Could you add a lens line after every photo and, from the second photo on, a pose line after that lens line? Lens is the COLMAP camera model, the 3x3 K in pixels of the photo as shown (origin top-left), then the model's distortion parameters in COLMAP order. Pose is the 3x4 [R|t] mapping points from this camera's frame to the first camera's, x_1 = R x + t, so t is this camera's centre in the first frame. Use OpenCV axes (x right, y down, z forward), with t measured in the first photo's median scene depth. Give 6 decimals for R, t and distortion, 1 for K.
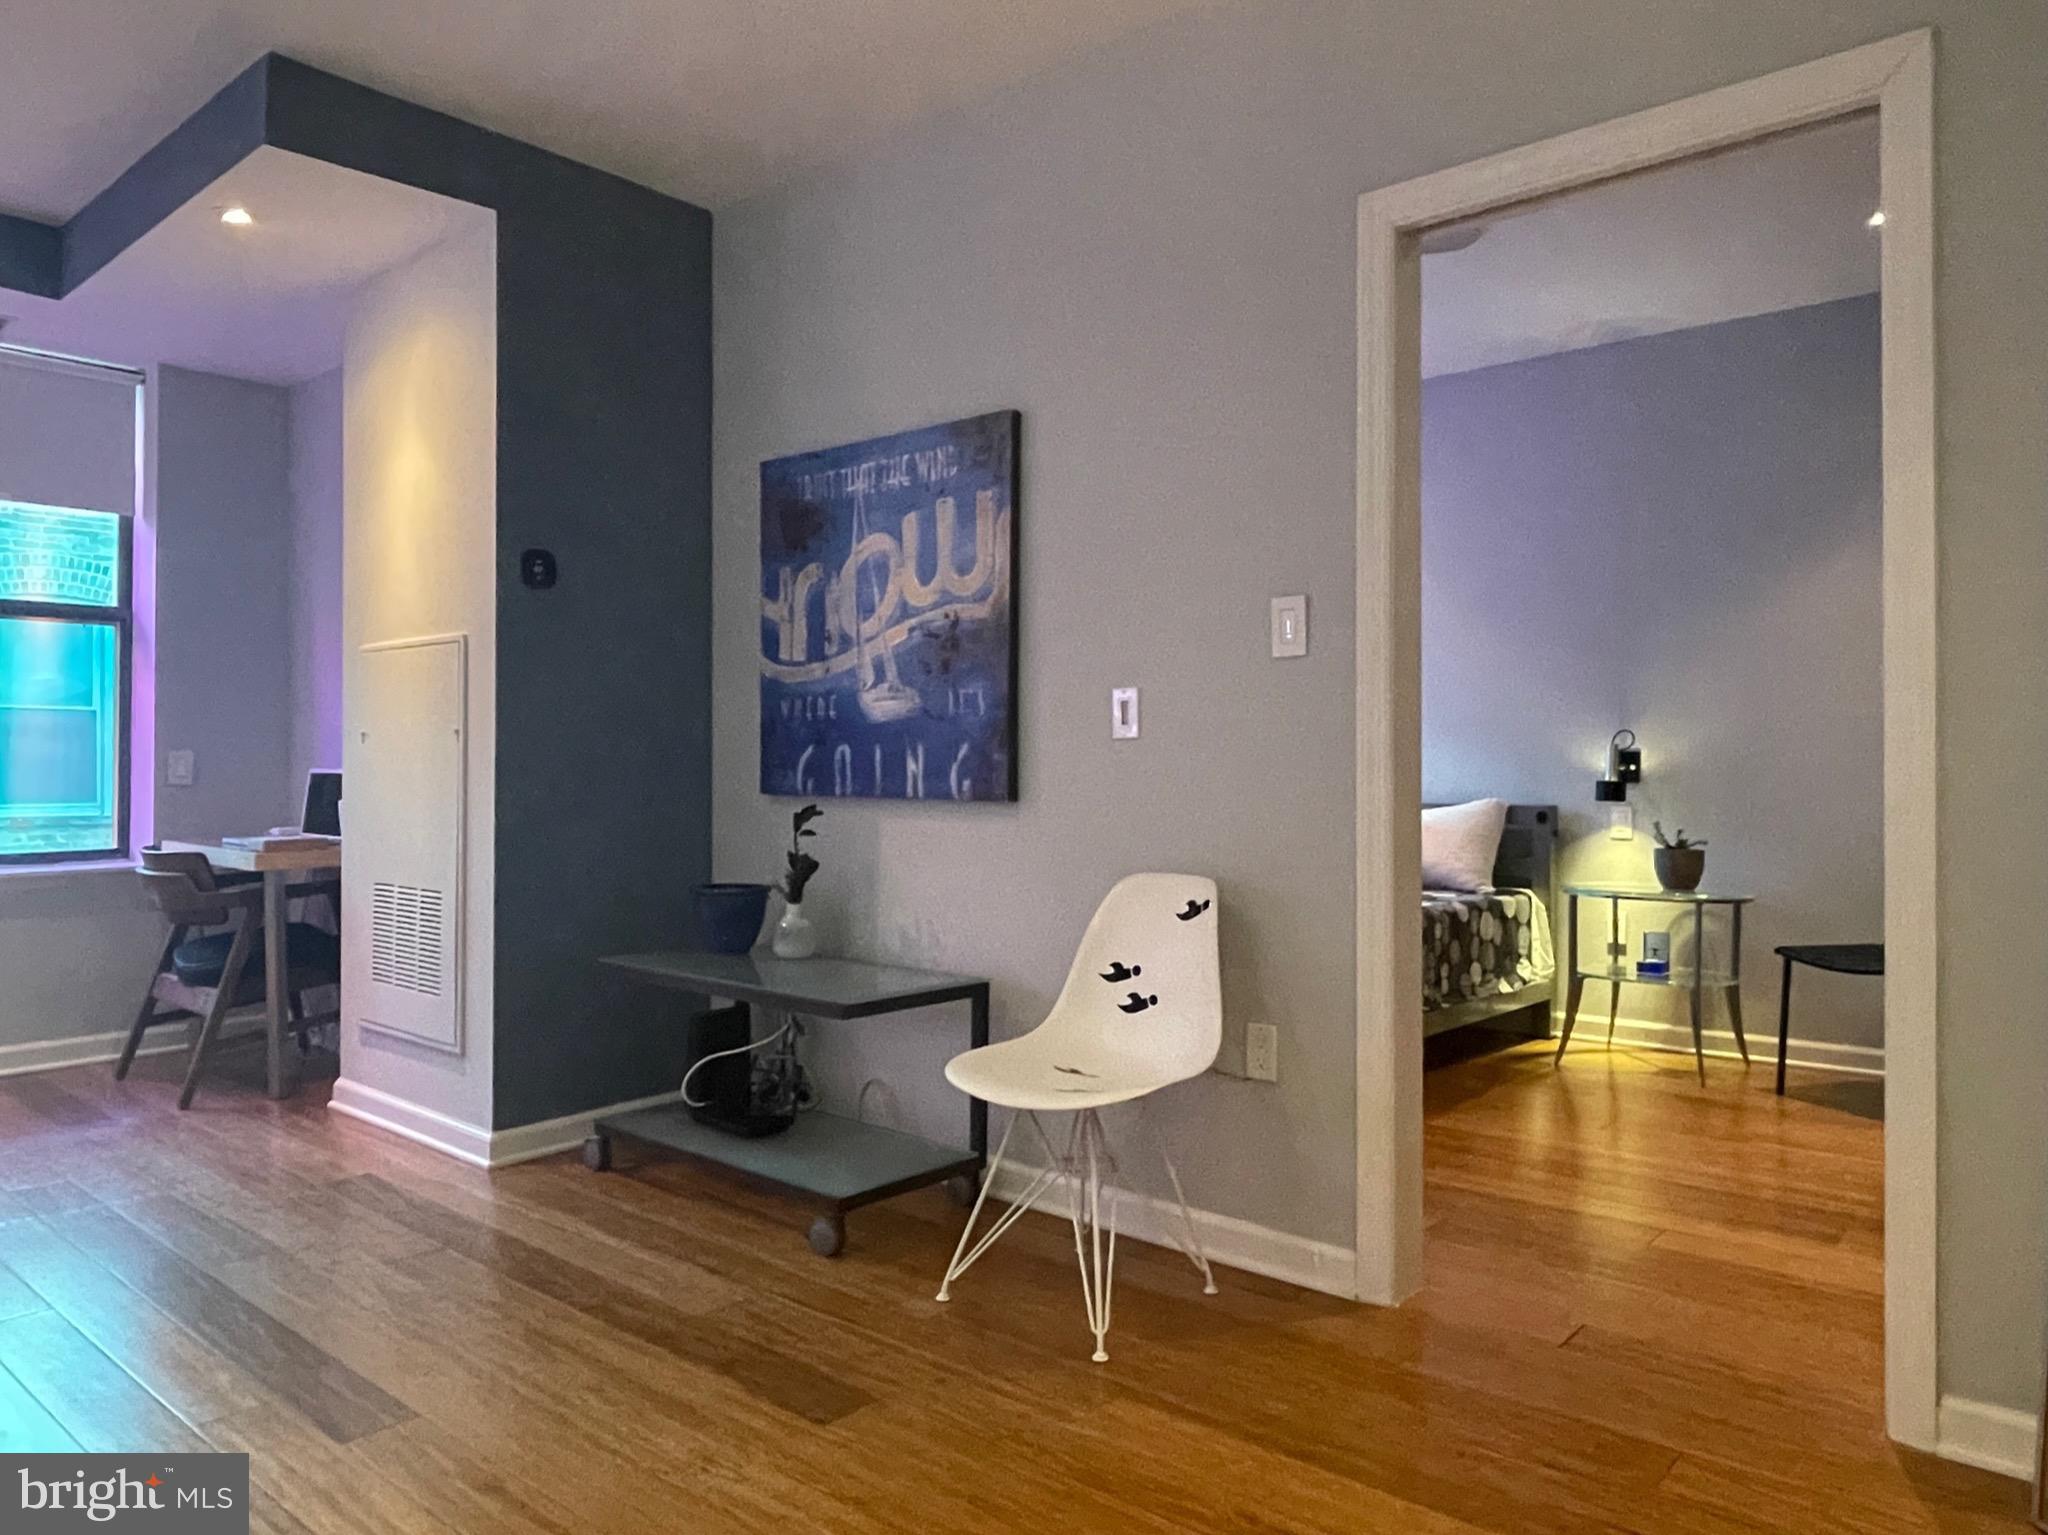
lens RADIAL K [[1366.2, 0, 1024.0], [0, 1366.2, 767.5], [0, 0, 1]] dist [-0.001380, 0.001260]
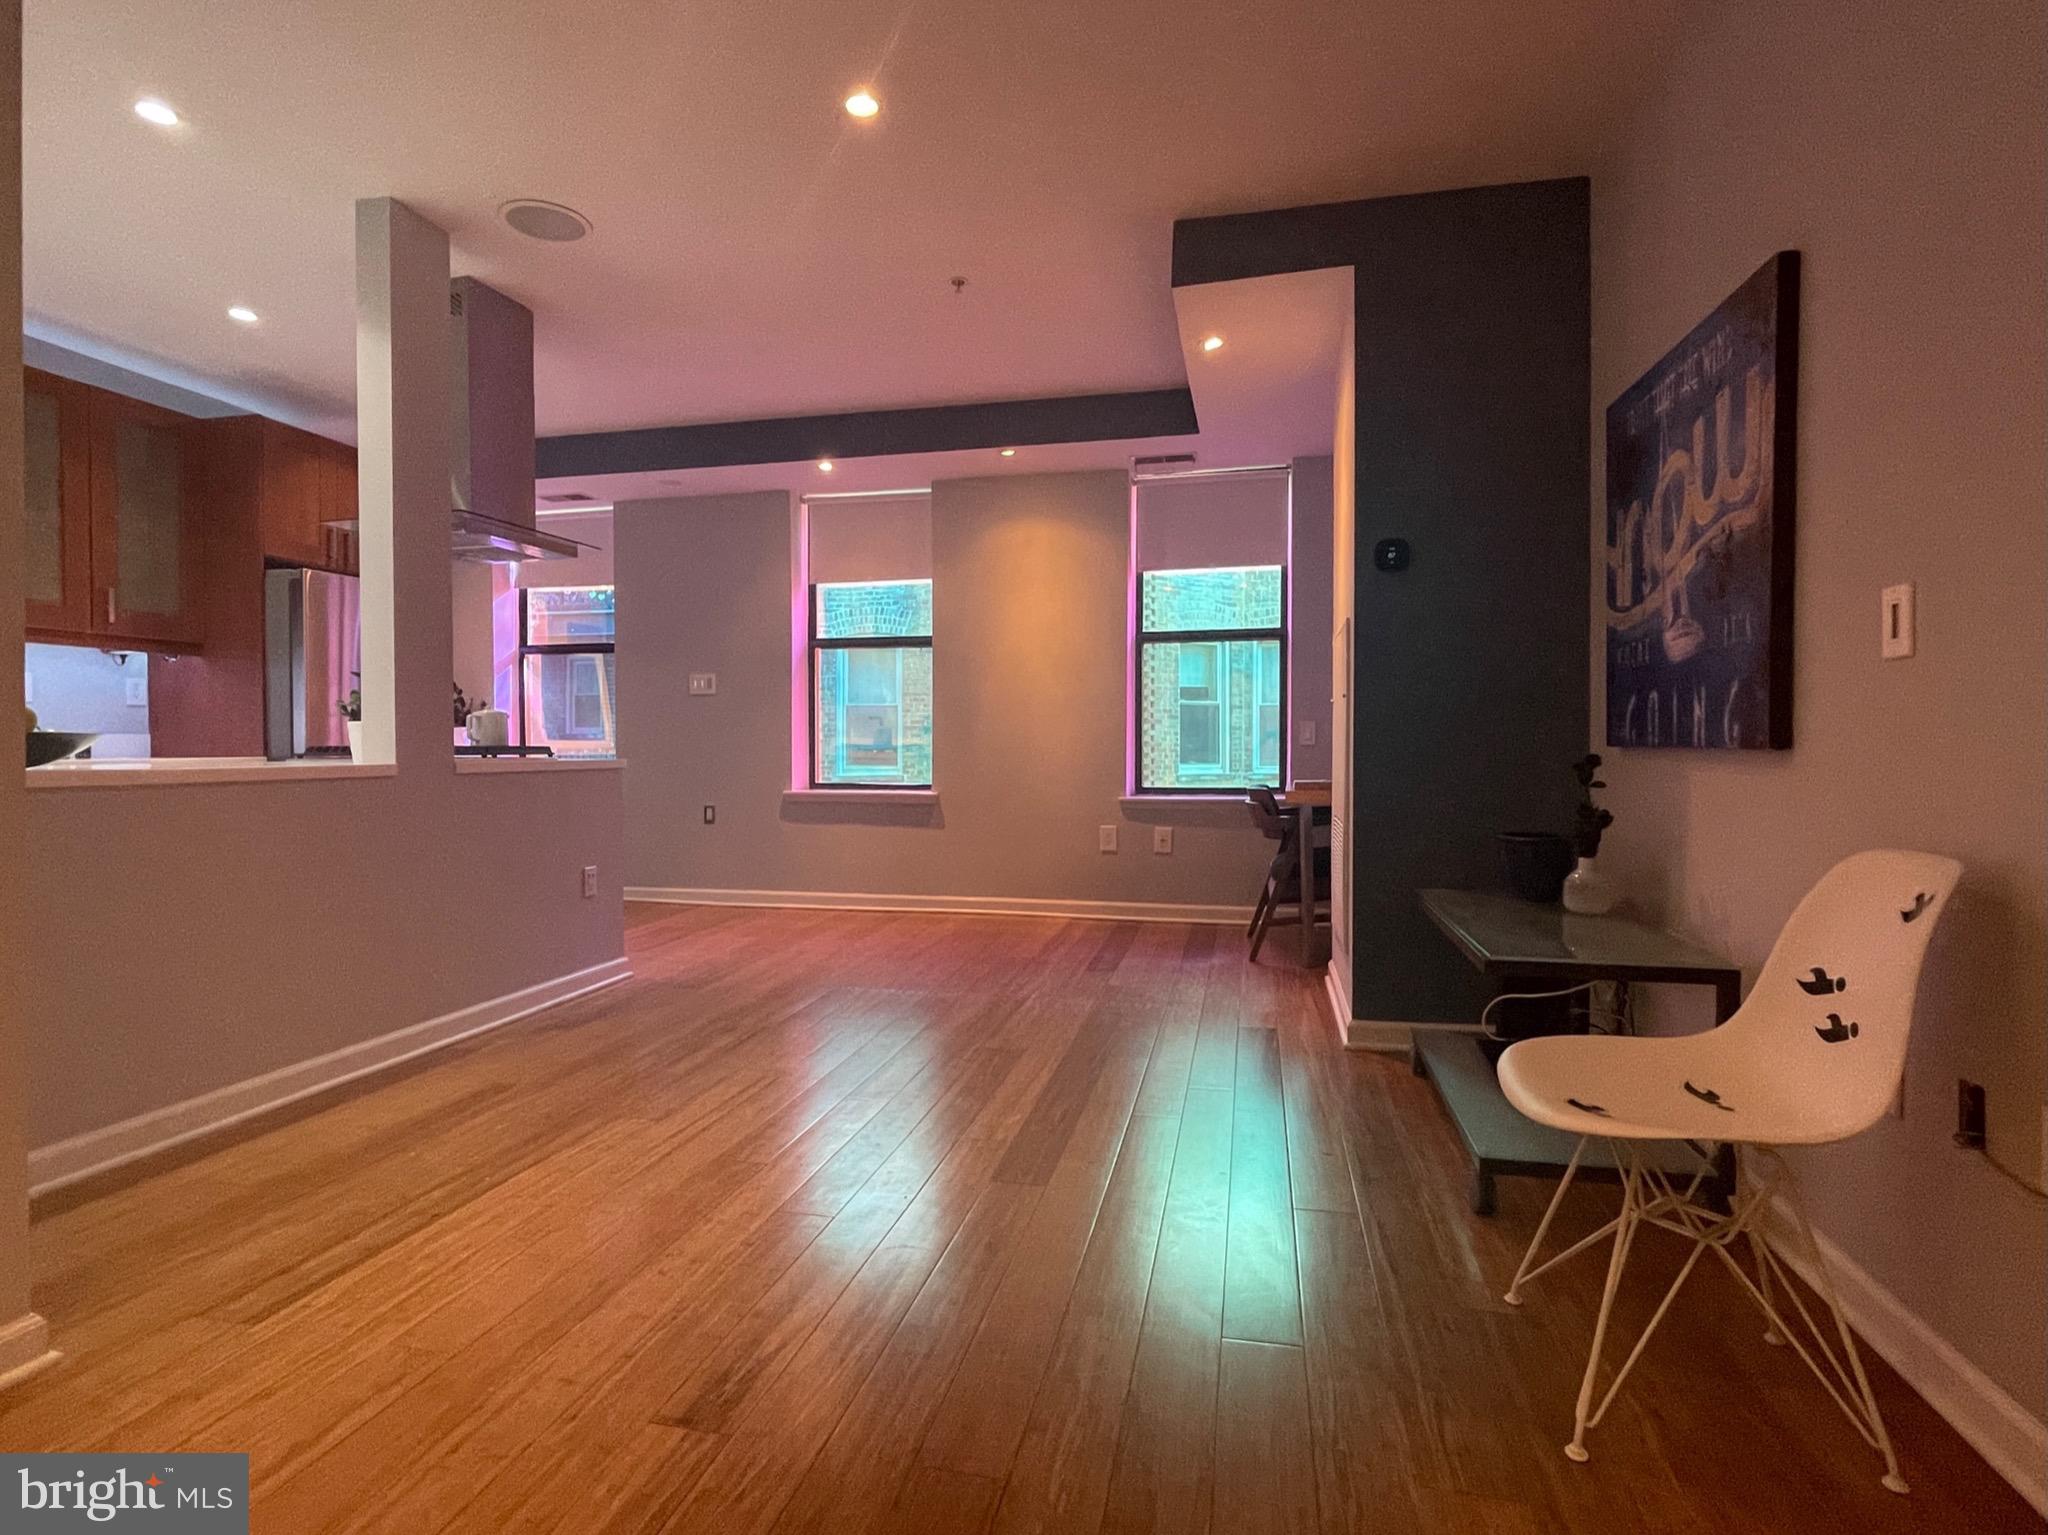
lens RADIAL K [[1018.5, 0, 1024.0], [0, 1018.5, 767.5], [0, 0, 1]] dist [-0.038425, 0.016139]
pose [[0.468499, 0.013136, -0.883366, 0.279934], [0.007987, 0.999786, 0.019104, 0.019295], [0.883428, -0.016005, 0.468294, 0.319306]]
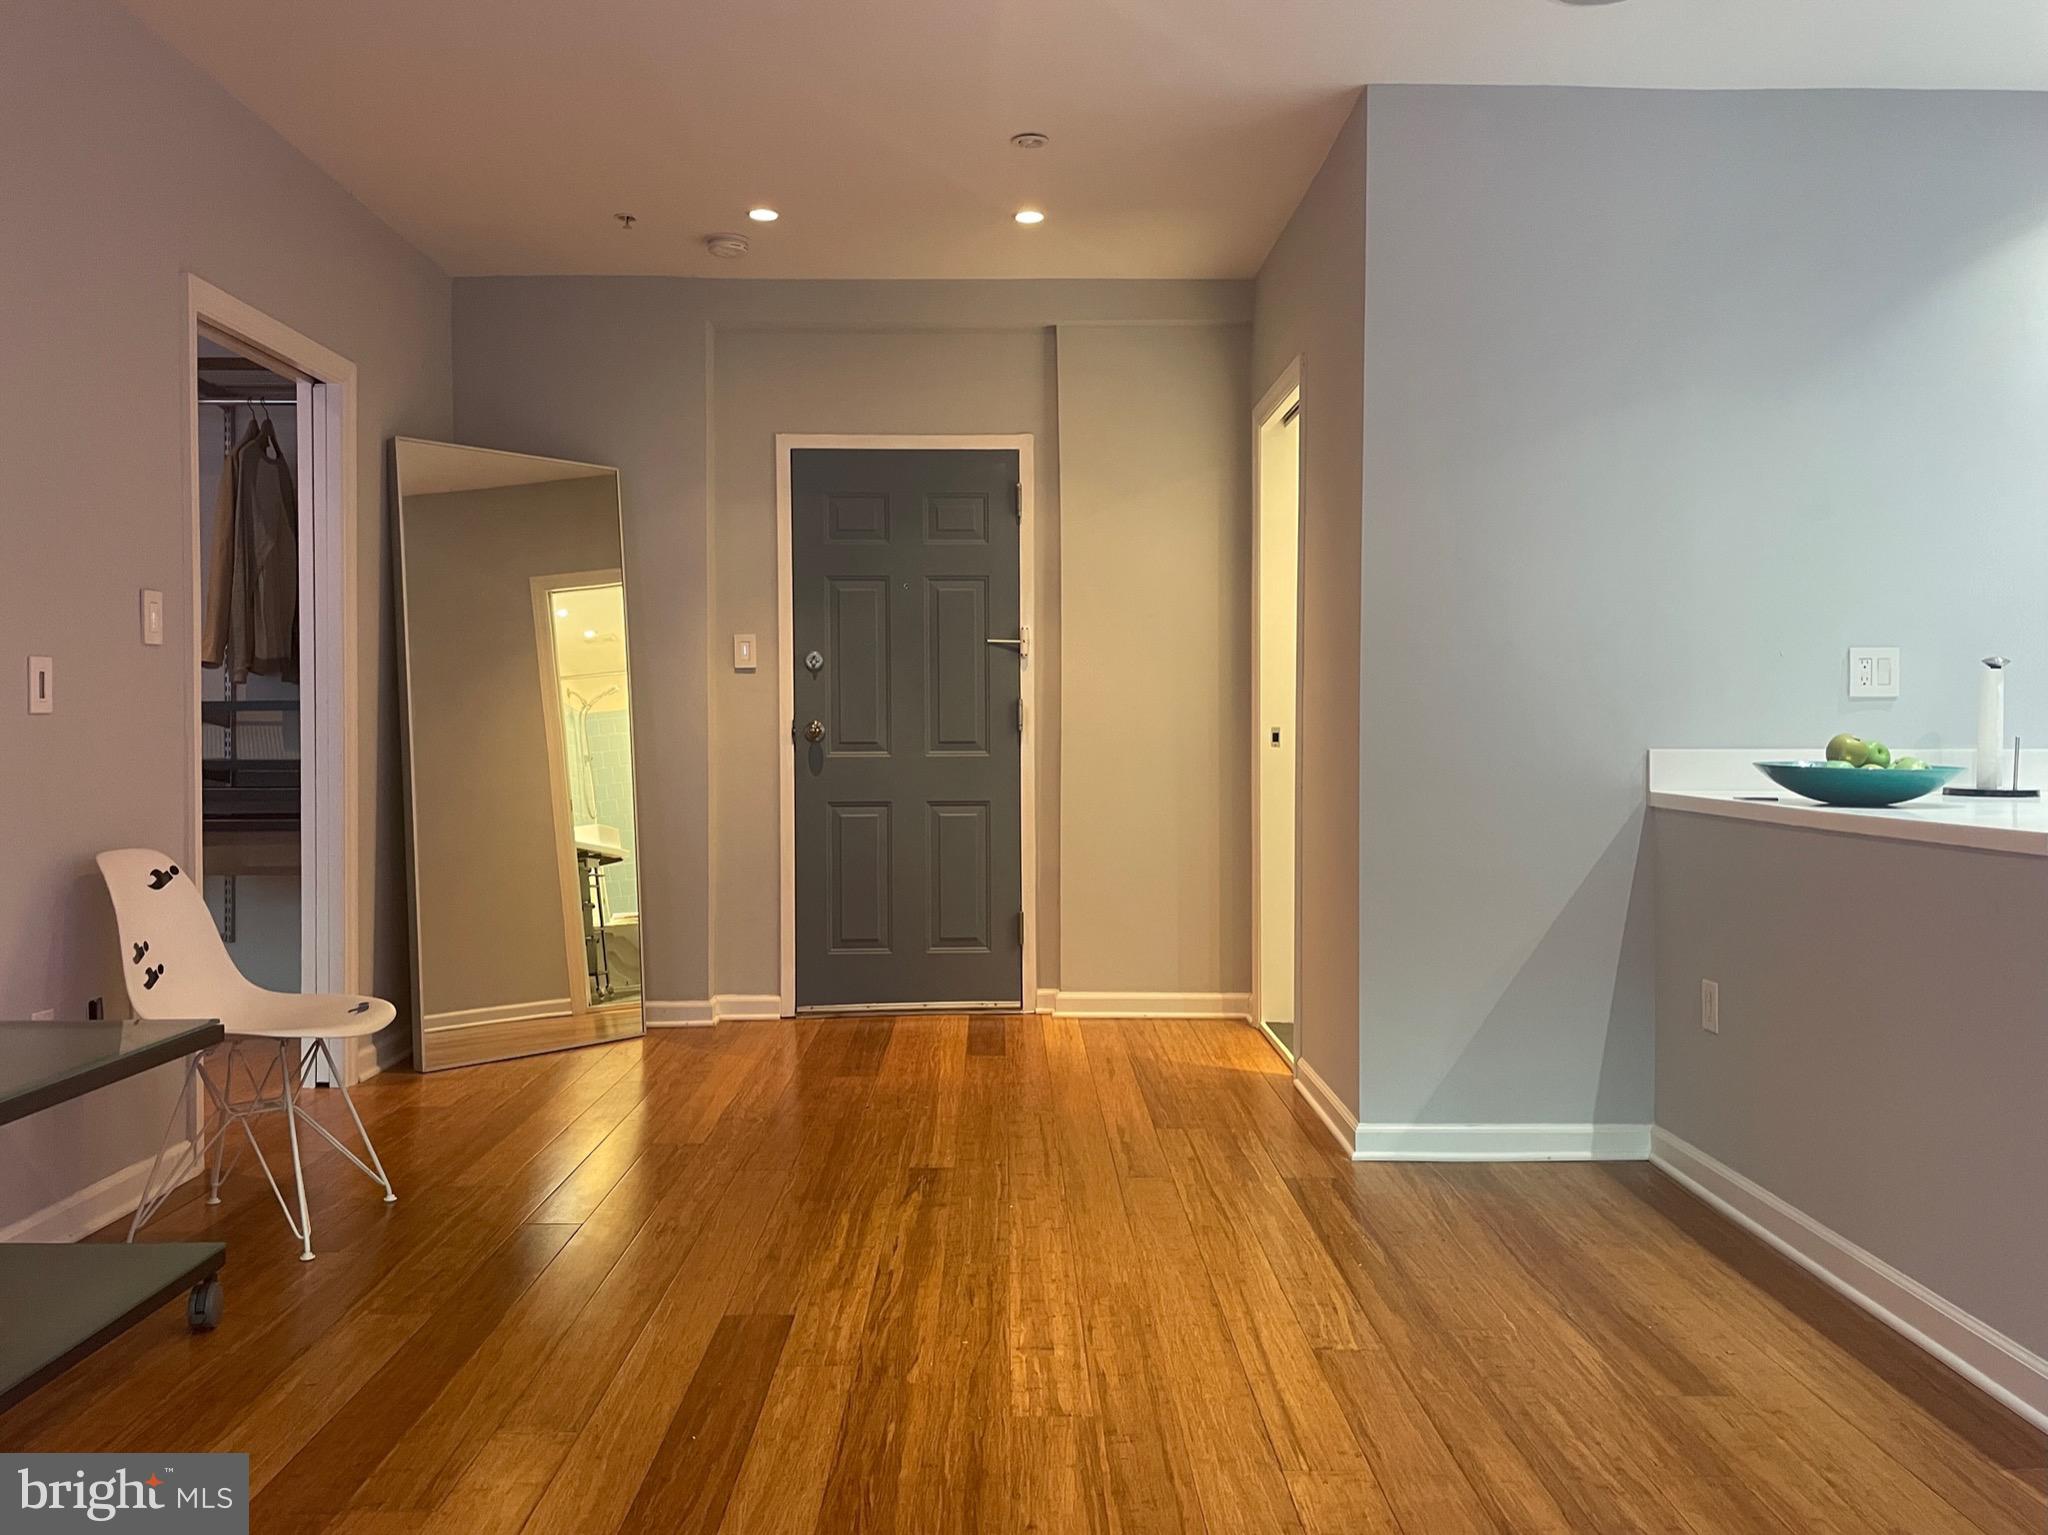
lens RADIAL K [[1514.7, 0, 1024.0], [0, 1514.7, 767.5], [0, 0, 1]] dist [0.066828, -0.000230]
pose [[-0.660393, -0.021503, 0.750612, -0.992209], [-0.007677, 0.999731, 0.021885, -0.011090], [-0.750881, 0.008690, -0.660380, 1.045875]]
